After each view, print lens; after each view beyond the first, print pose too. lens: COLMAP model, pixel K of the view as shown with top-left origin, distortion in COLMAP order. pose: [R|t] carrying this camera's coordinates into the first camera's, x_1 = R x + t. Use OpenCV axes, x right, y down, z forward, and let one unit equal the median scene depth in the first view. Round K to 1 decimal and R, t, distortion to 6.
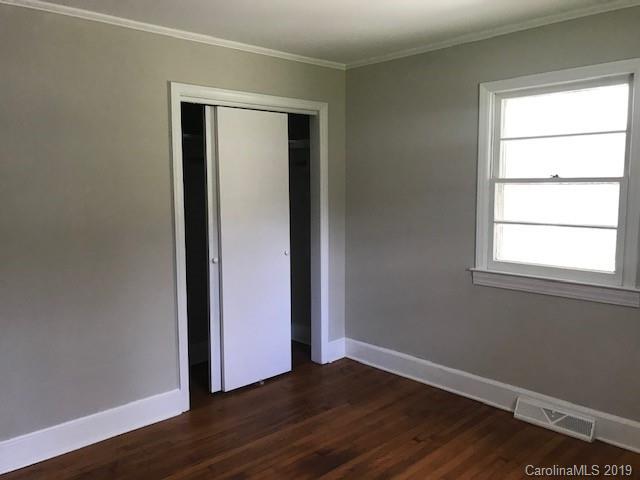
lens RADIAL K [[532.9, 0, 320.0], [0, 532.9, 240.0], [0, 0, 1]] dist [0.029072, -0.002789]
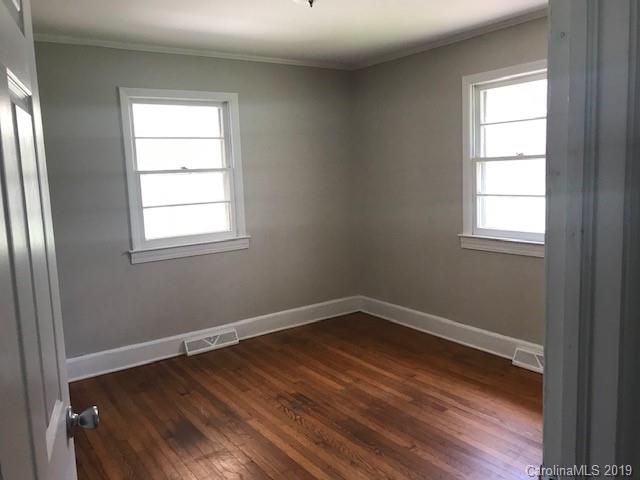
lens RADIAL K [[528.1, 0, 321.3], [0, 528.1, 228.2], [0, 0, 1]] dist [0.077922, -0.098268]
pose [[0.152483, -0.112999, 0.981825, -0.780785], [0.145055, 0.985242, 0.090865, -0.038433], [-0.977603, 0.128563, 0.166624, 0.425802]]
